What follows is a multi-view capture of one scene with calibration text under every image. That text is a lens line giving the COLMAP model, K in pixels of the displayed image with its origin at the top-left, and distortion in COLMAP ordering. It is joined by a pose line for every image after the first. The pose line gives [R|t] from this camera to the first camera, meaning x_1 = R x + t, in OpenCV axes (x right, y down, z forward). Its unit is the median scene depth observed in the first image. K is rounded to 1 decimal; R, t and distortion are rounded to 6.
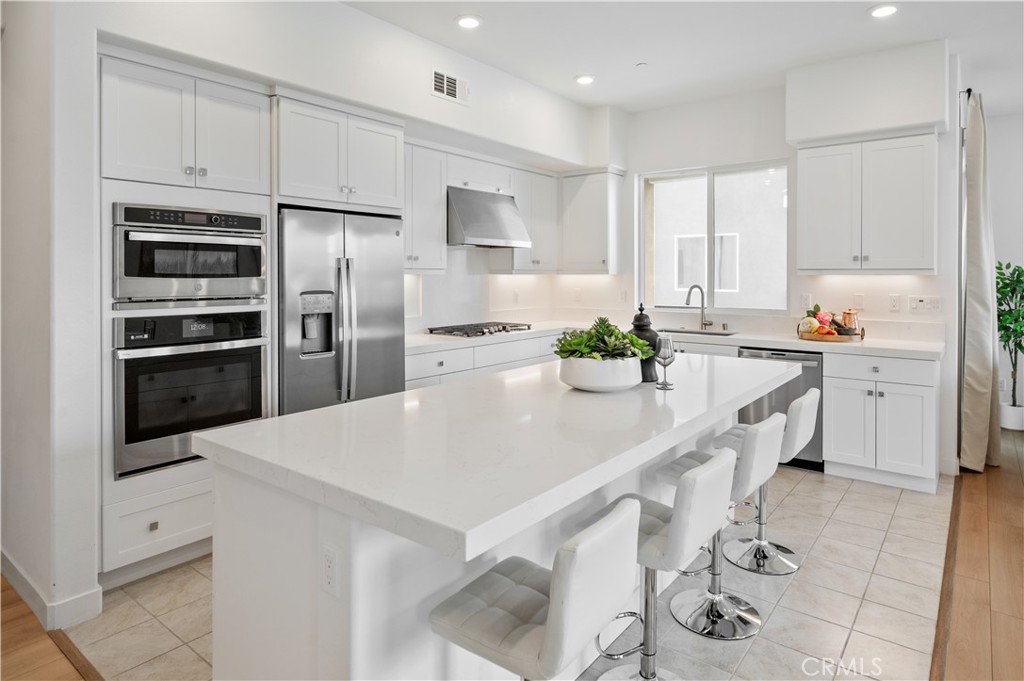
lens RADIAL K [[652.2, 0, 511.6], [0, 652.2, 340.3], [0, 0, 1]] dist [0.001597, -0.001470]
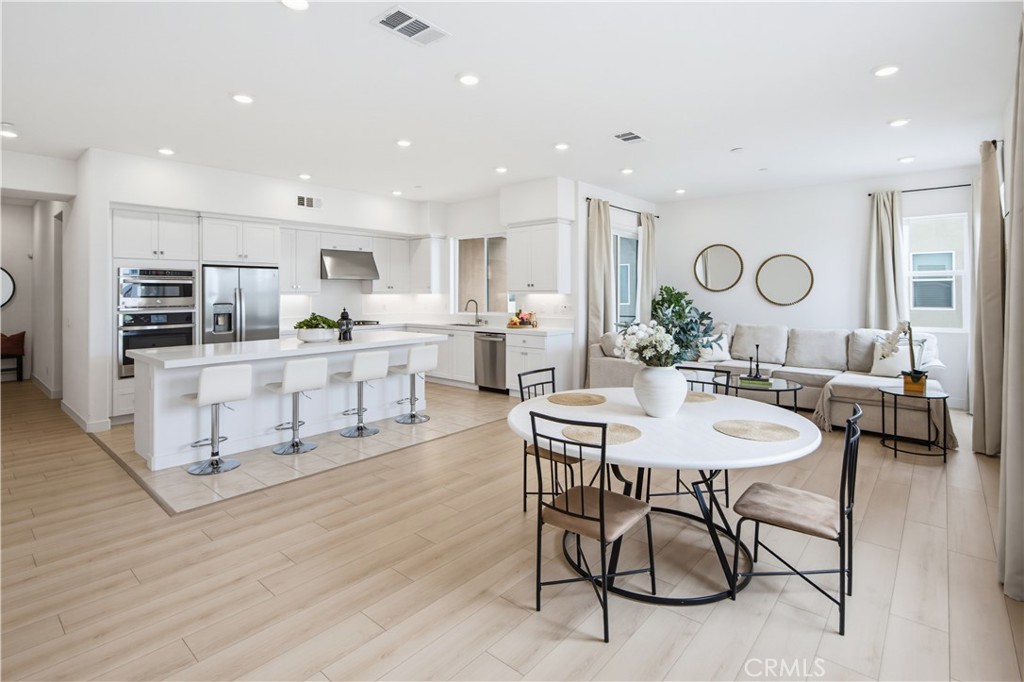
lens RADIAL K [[497.6, 0, 512.5], [0, 497.6, 337.5], [0, 0, 1]] dist [0.004012, 0.001156]
pose [[0.999982, -0.005661, -0.001973, 0.675374], [0.005639, 0.999927, -0.010689, 0.062954], [0.002034, 0.010678, 0.999941, -0.675694]]
